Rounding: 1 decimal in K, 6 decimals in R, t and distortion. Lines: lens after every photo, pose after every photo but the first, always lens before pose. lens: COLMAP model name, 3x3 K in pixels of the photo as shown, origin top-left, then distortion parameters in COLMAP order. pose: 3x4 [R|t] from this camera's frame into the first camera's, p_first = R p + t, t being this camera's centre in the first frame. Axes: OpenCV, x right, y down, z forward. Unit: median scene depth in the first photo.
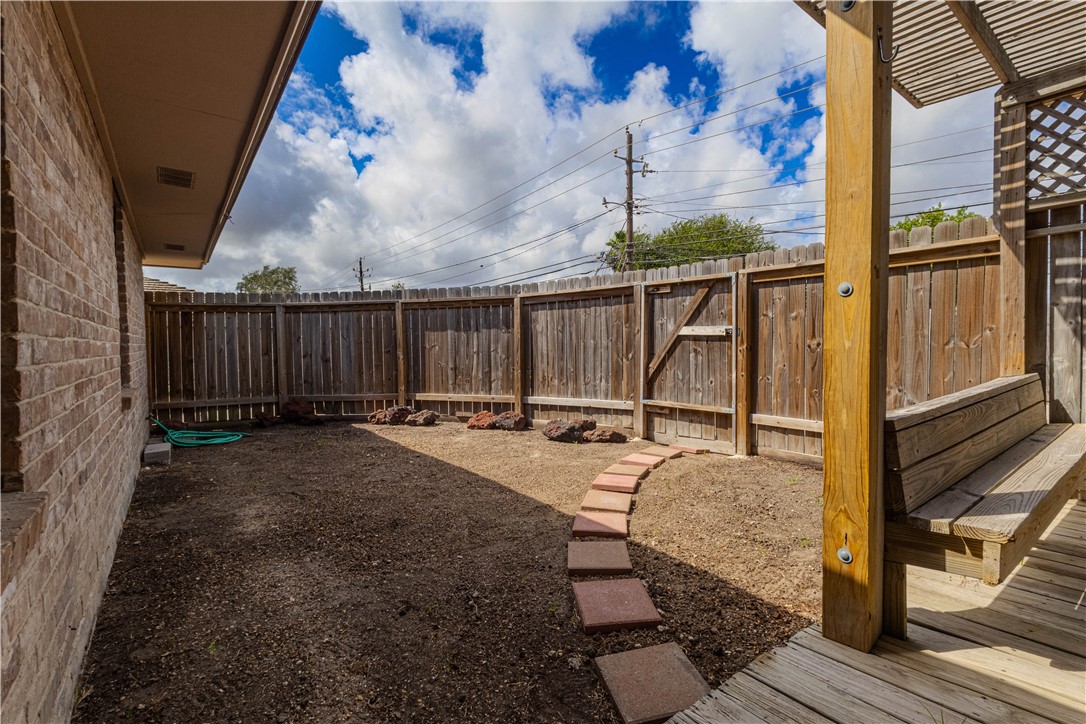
lens RADIAL K [[504.8, 0, 545.9], [0, 504.8, 362.5], [0, 0, 1]] dist [-0.000988, 0.002003]
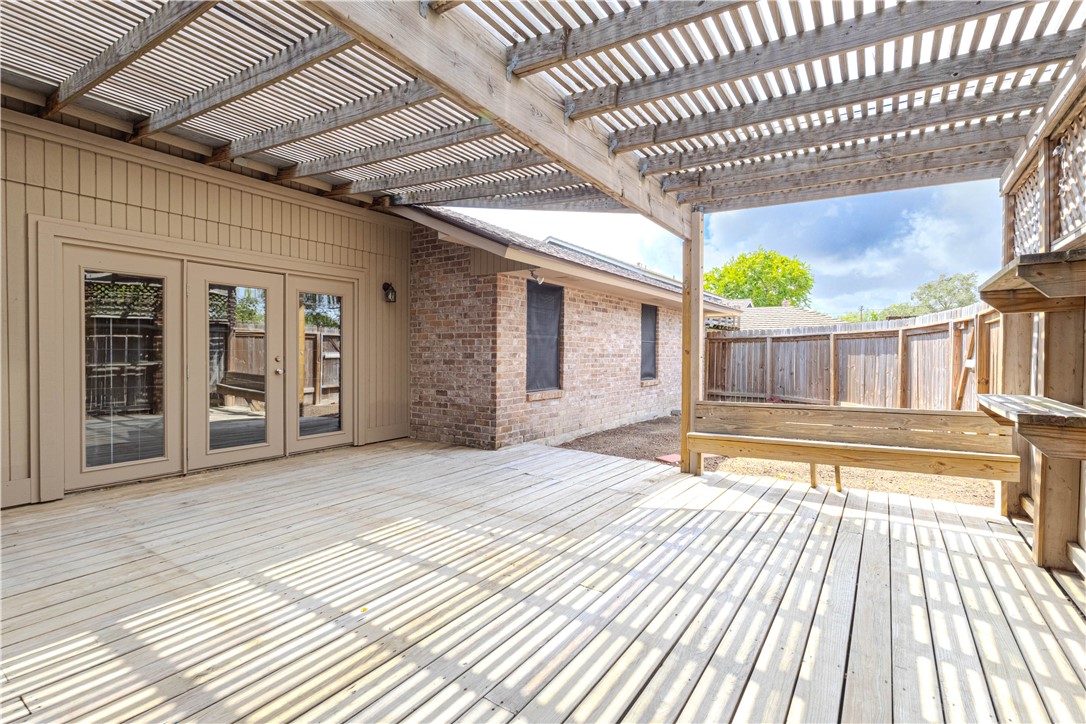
lens RADIAL K [[504.8, 0, 546.1], [0, 504.8, 358.8], [0, 0, 1]] dist [-0.000988, 0.002003]
pose [[0.332451, 0.023191, -0.942835, 0.759739], [-0.032257, 0.999392, 0.013207, -0.044556], [0.942569, 0.026022, 0.332997, -0.194564]]
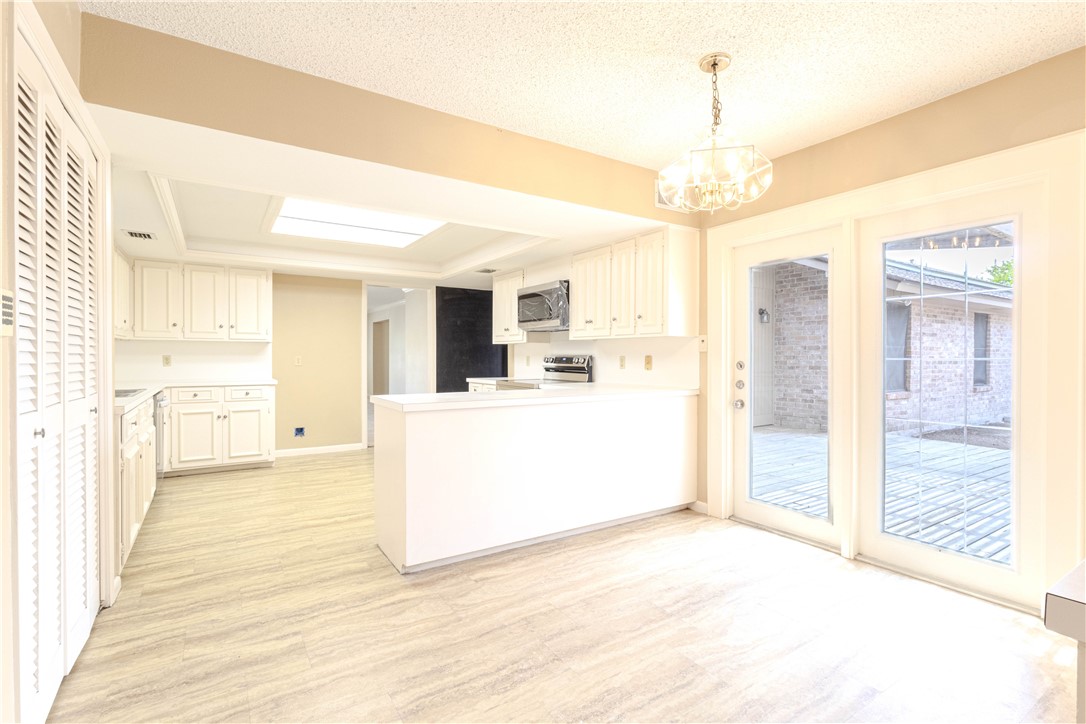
lens RADIAL K [[504.8, 0, 540.4], [0, 504.8, 360.0], [0, 0, 1]] dist [-0.000988, 0.002003]
pose [[-0.072847, 0.013820, -0.997247, 1.150349], [-0.026140, 0.999534, 0.015761, -0.039534], [0.997000, 0.027216, -0.072452, -0.724416]]
